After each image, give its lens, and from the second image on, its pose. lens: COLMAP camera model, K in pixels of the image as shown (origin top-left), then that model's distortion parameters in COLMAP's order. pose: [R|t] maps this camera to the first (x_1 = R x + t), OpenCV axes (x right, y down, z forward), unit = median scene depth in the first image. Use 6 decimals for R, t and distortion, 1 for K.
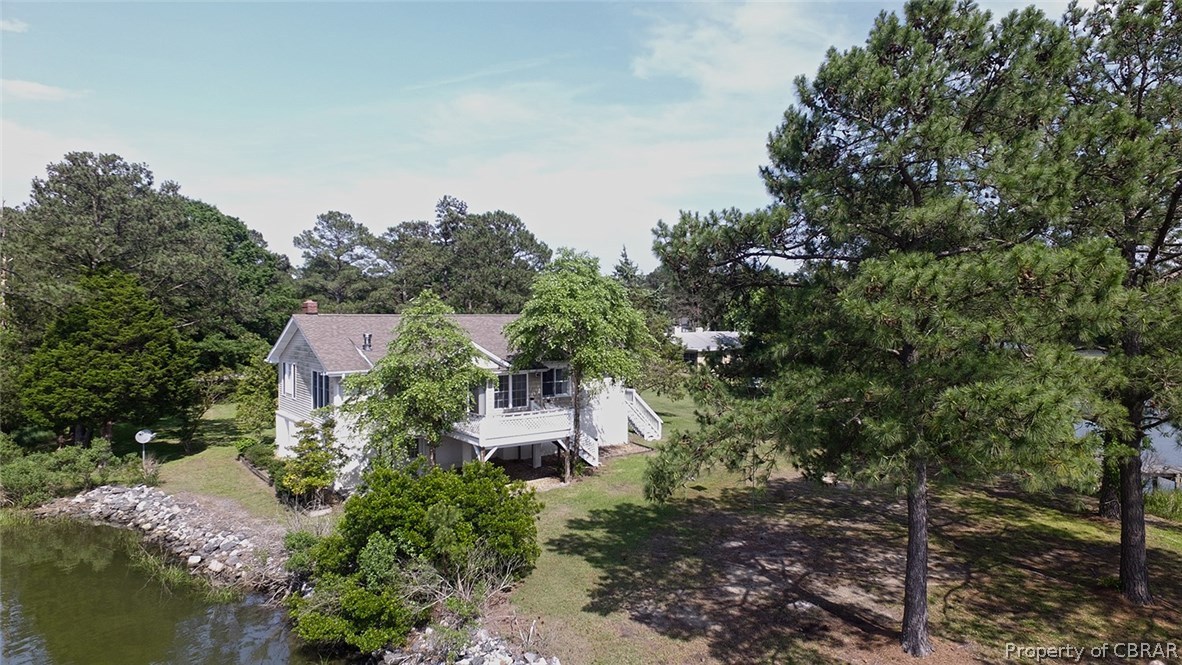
lens RADIAL K [[689.1, 0, 589.6], [0, 689.1, 338.5], [0, 0, 1]] dist [0.001178, 0.000321]
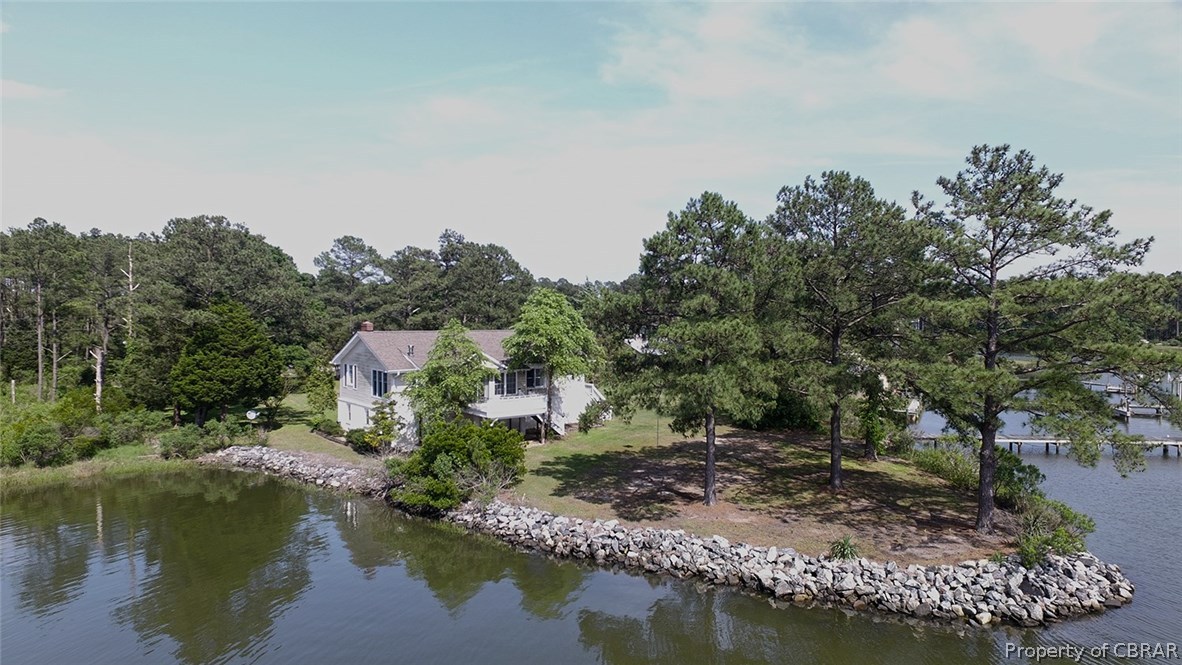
lens RADIAL K [[689.1, 0, 593.0], [0, 689.1, 326.1], [0, 0, 1]] dist [0.001178, 0.000321]
pose [[0.999415, 0.004405, 0.033915, 0.025640], [-0.003709, 0.999782, -0.020555, -0.019736], [-0.033998, 0.020417, 0.999213, -0.532562]]
